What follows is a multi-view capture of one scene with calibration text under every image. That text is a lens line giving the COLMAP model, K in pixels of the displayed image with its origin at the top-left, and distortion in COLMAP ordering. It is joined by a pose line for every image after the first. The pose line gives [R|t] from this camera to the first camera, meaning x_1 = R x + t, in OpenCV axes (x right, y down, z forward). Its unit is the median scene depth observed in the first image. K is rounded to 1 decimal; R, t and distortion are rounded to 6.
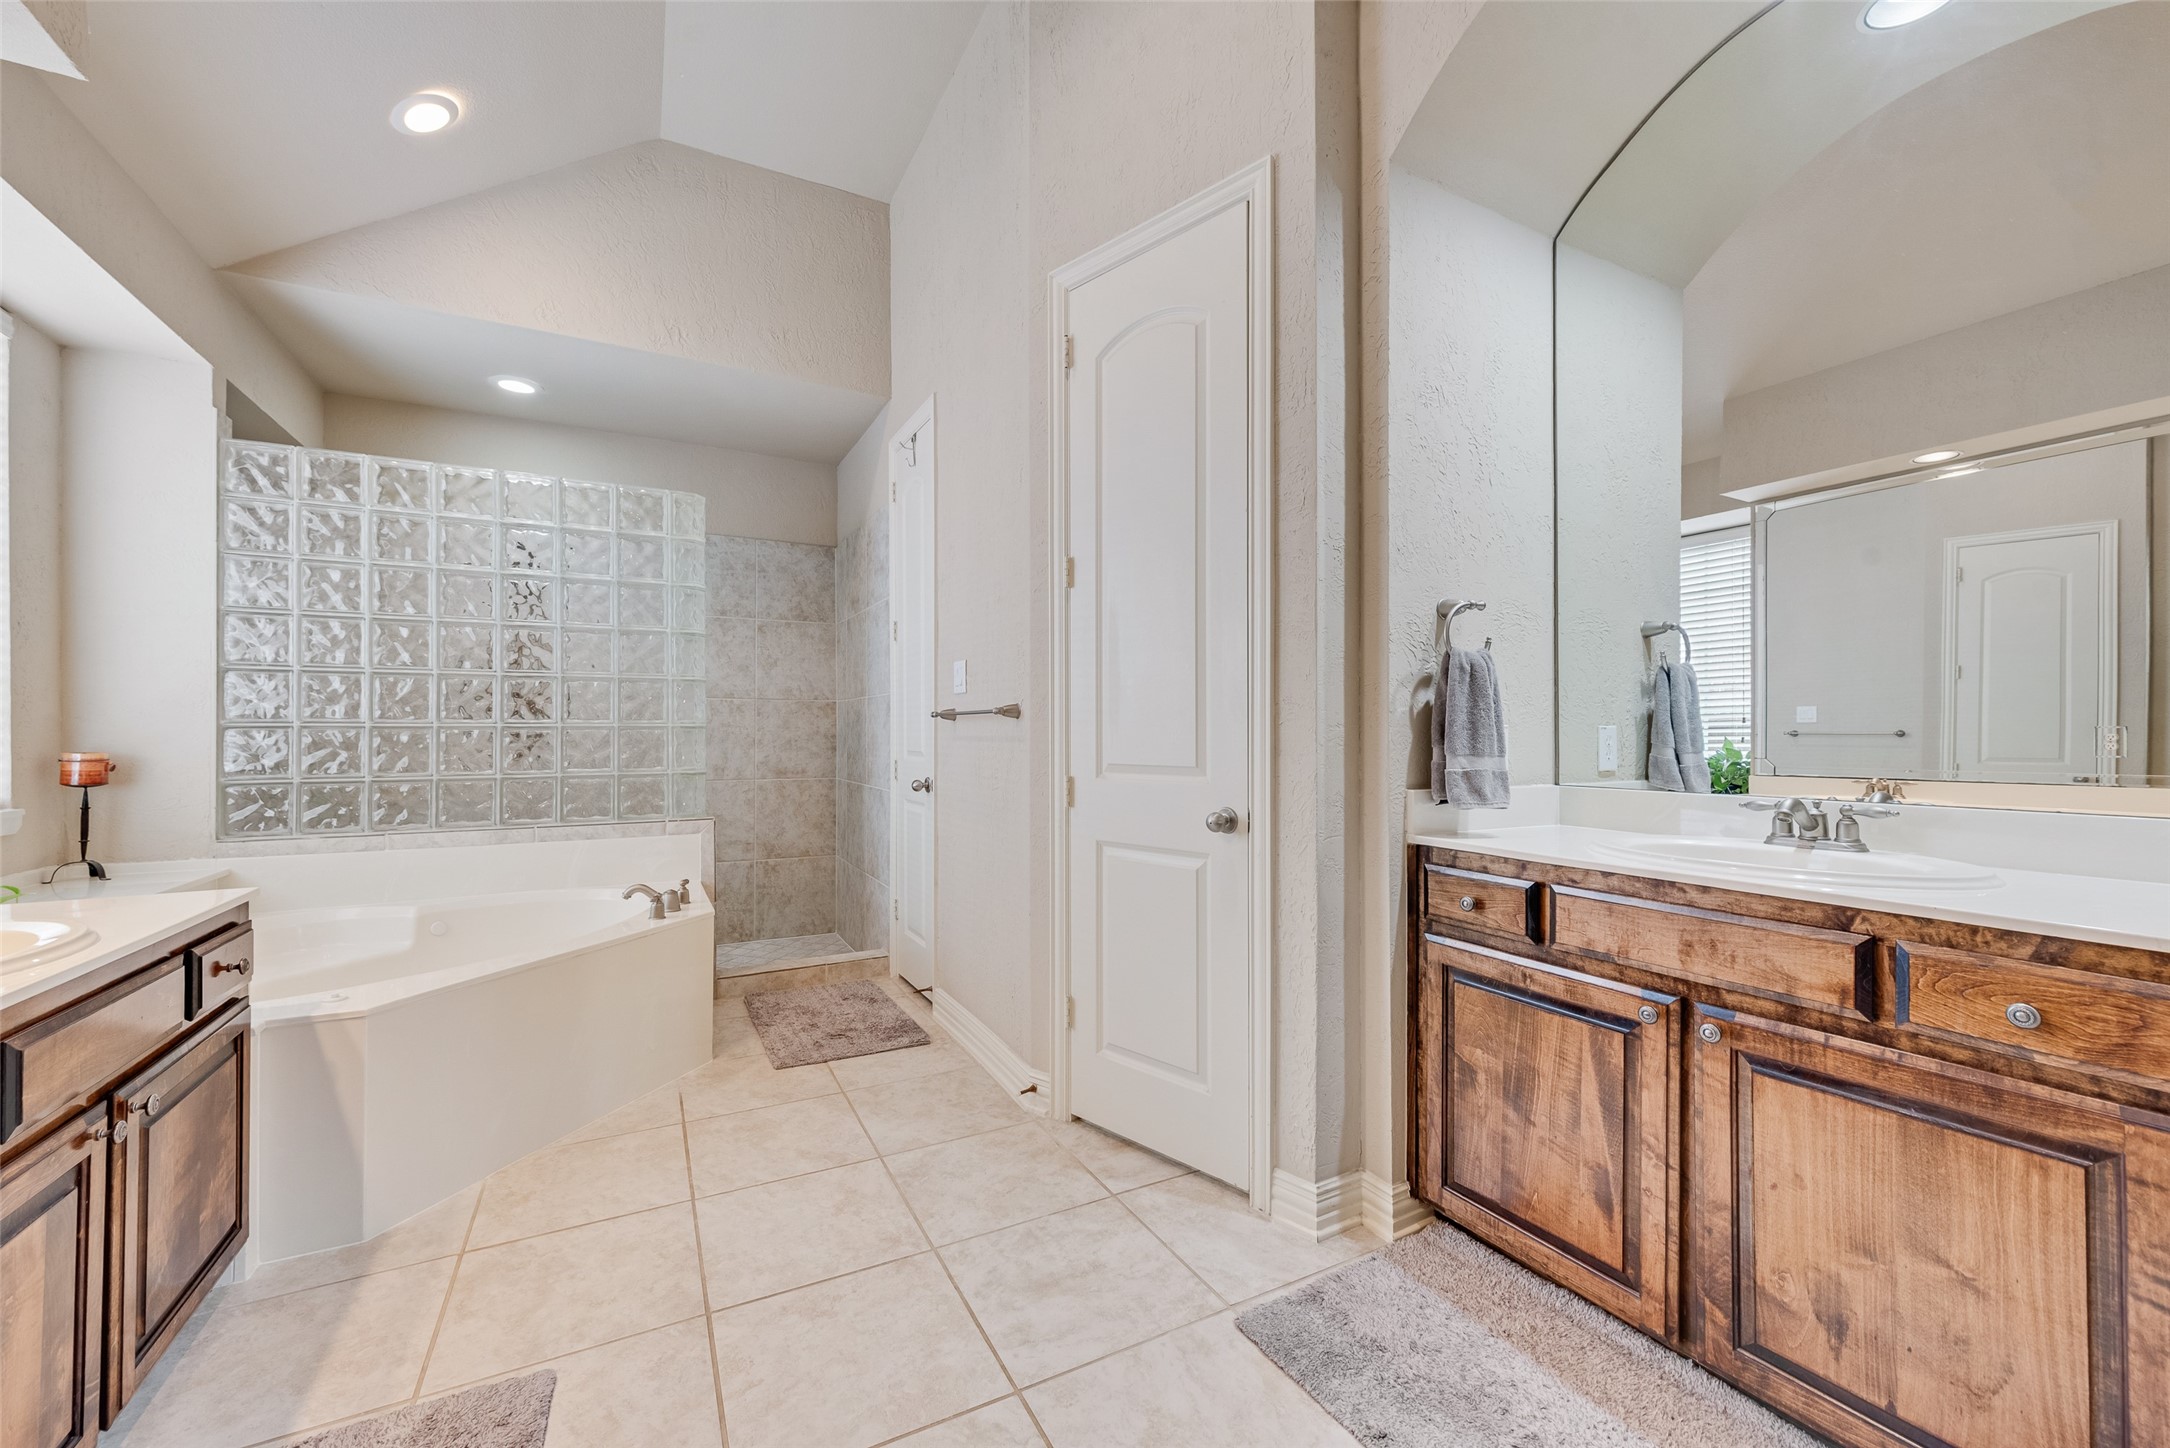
lens RADIAL K [[854.7, 0, 1045.8], [0, 854.7, 726.0], [0, 0, 1]] dist [0.007201, -0.001679]
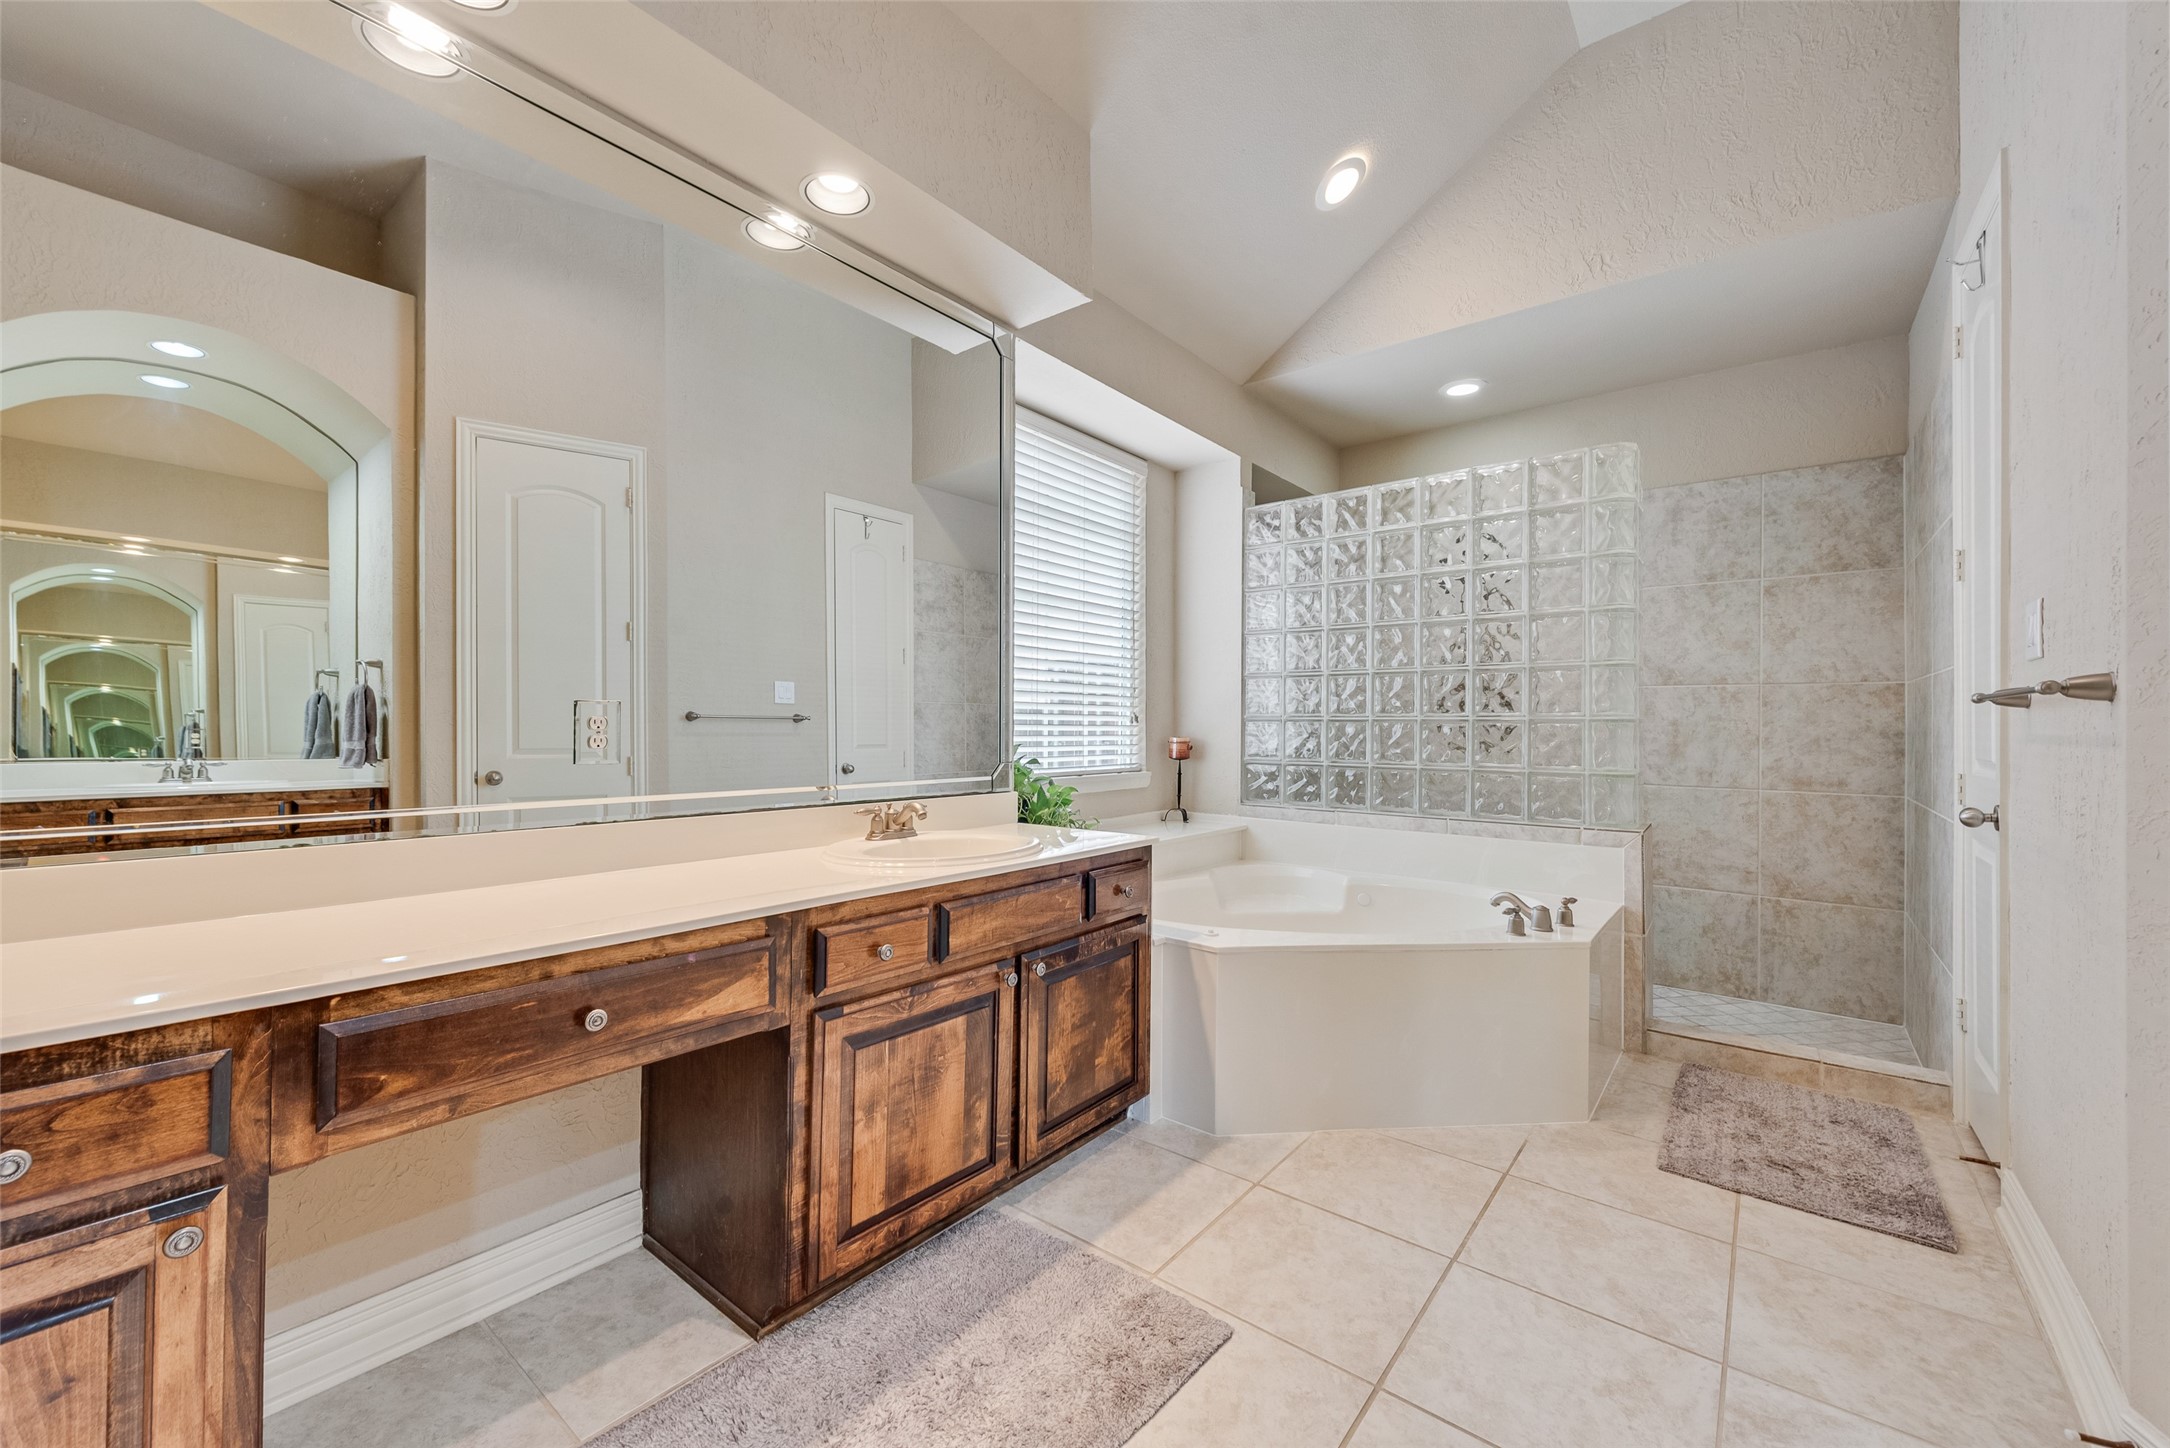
lens RADIAL K [[854.7, 0, 1082.4], [0, 854.7, 715.0], [0, 0, 1]] dist [0.007201, -0.001679]
pose [[0.414981, -0.005774, -0.909812, 0.144716], [-0.001027, 0.999976, -0.006815, 0.002747], [0.909830, 0.003762, 0.414965, 0.183965]]
